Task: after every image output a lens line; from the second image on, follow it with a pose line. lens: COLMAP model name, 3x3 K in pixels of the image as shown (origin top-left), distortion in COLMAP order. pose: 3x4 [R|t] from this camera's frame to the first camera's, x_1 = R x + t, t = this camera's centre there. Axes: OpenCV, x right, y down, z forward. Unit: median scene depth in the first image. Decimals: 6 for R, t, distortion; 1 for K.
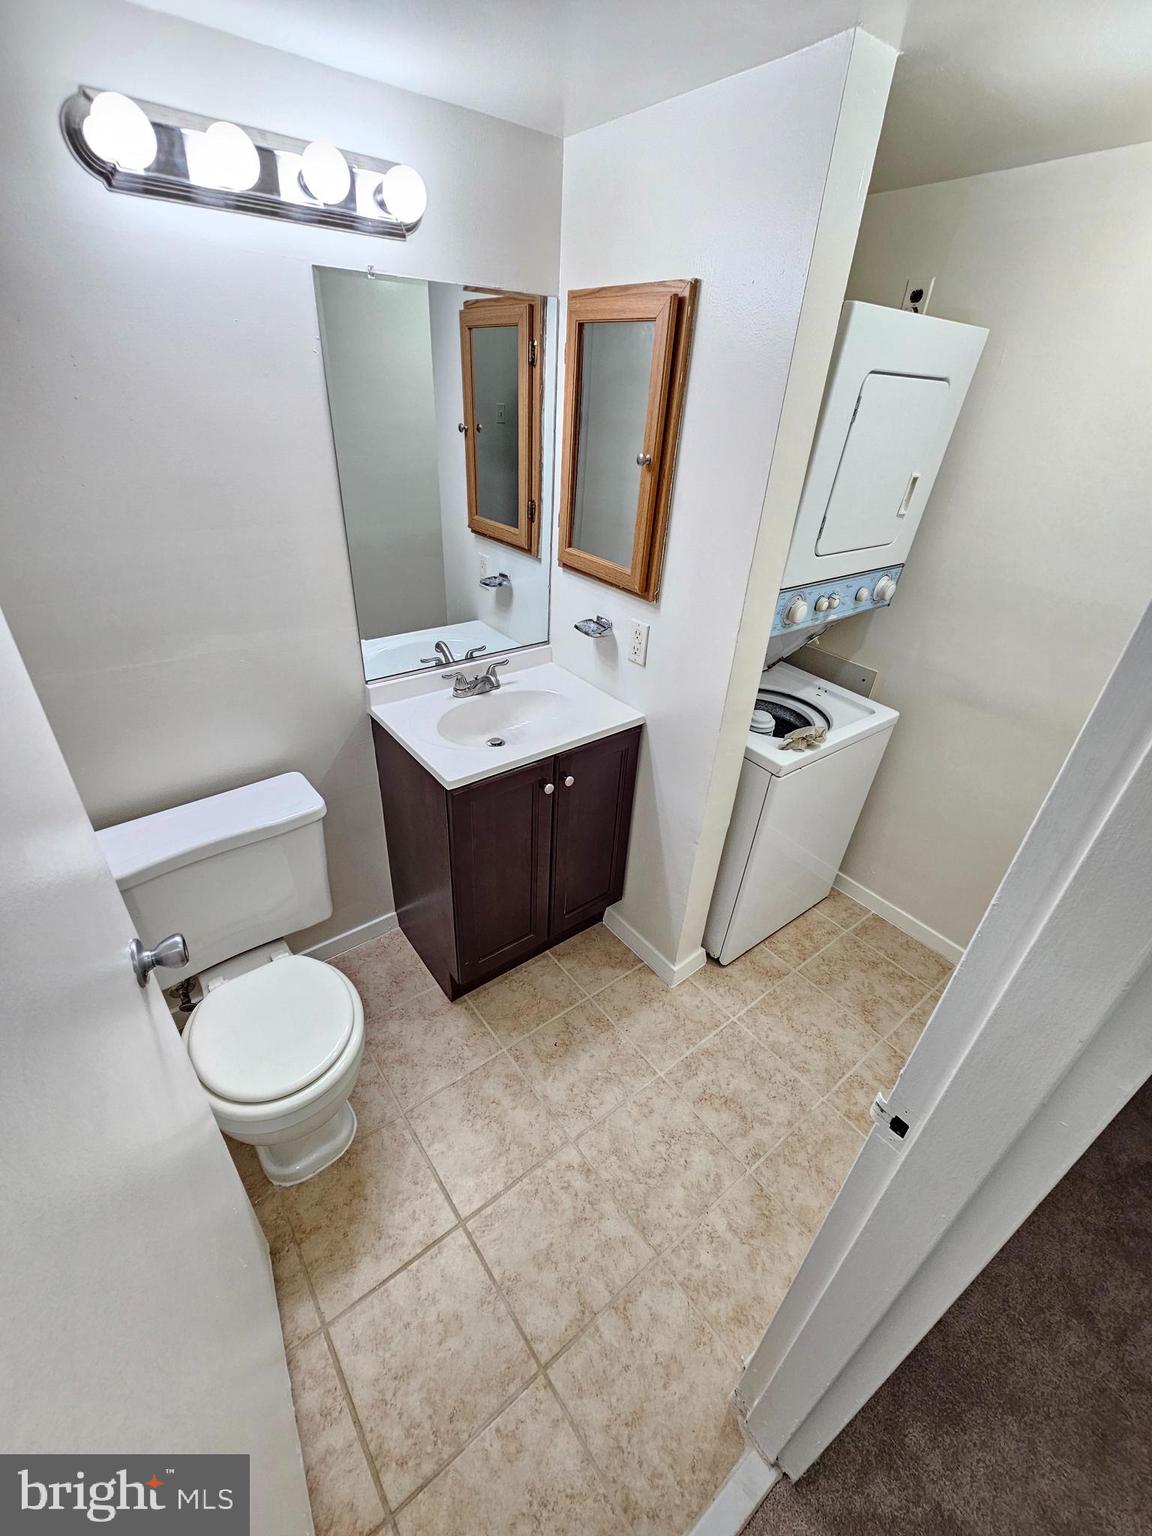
lens RADIAL K [[630.4, 0, 574.8], [0, 630.4, 763.2], [0, 0, 1]] dist [-0.003691, -0.000257]
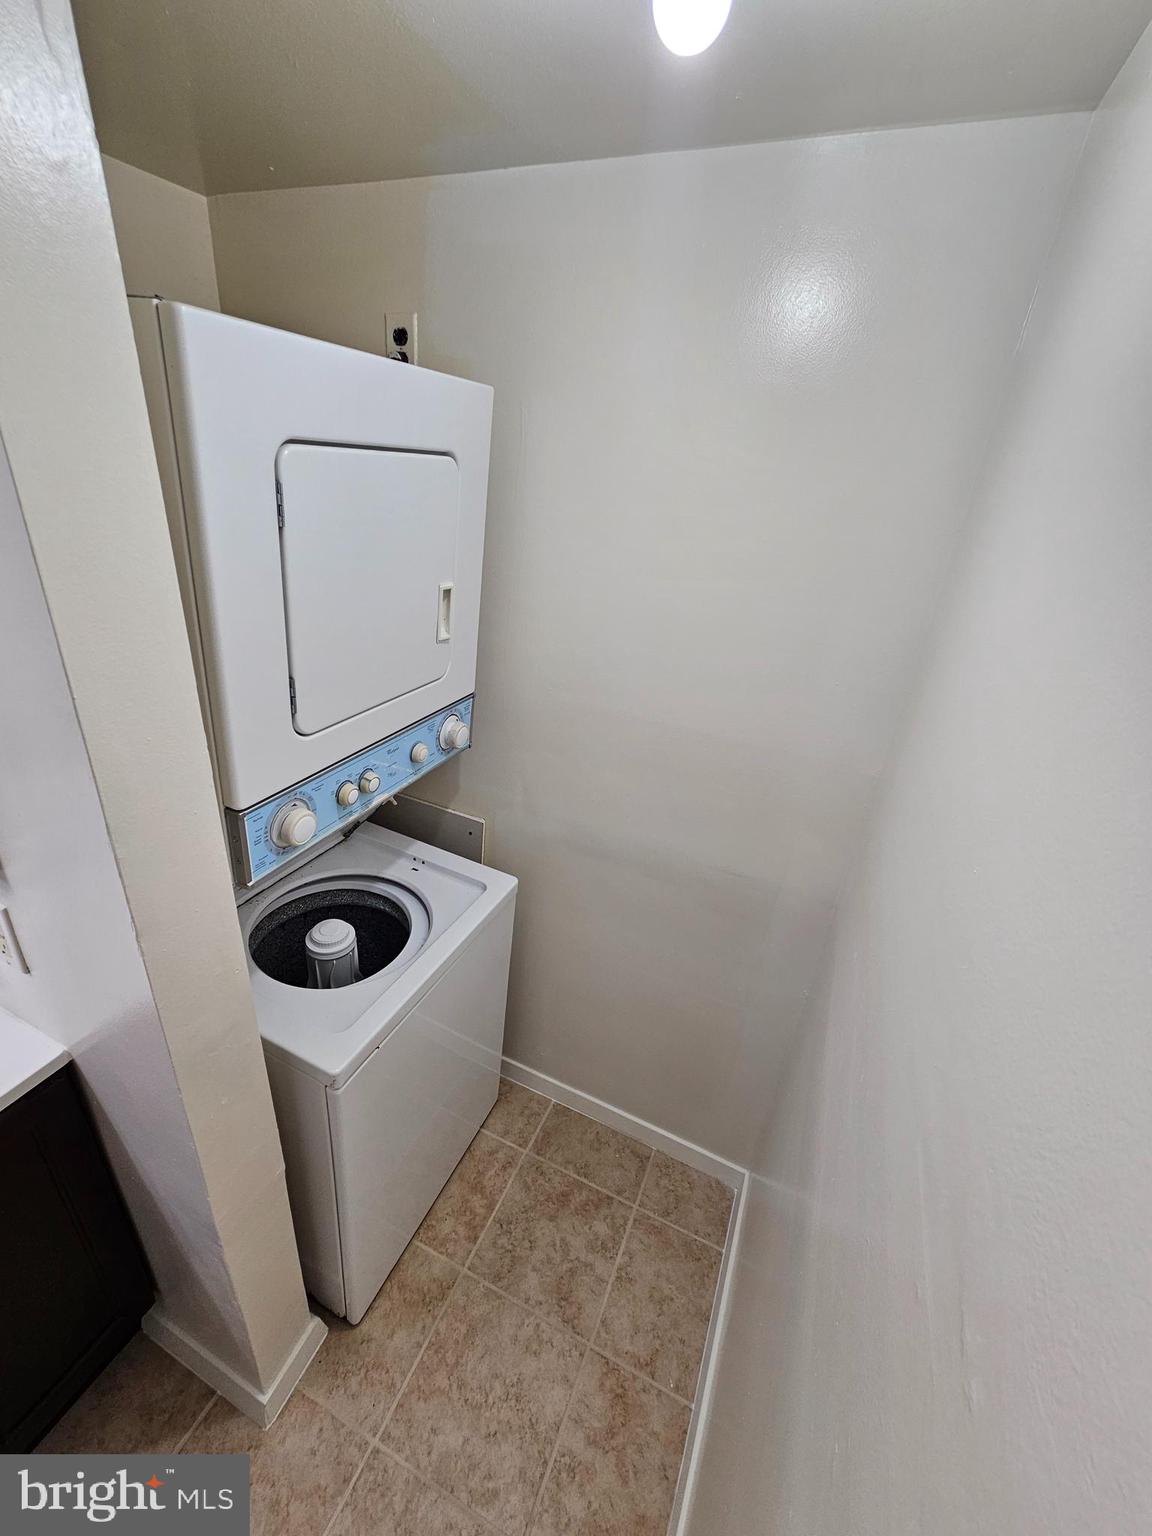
lens RADIAL K [[630.4, 0, 567.7], [0, 630.4, 766.5], [0, 0, 1]] dist [-0.003691, -0.000257]
pose [[0.879758, -0.187529, 0.436873, 0.284138], [0.214495, 0.976642, -0.012717, -0.202130], [-0.424284, 0.104895, 0.899433, 0.305229]]
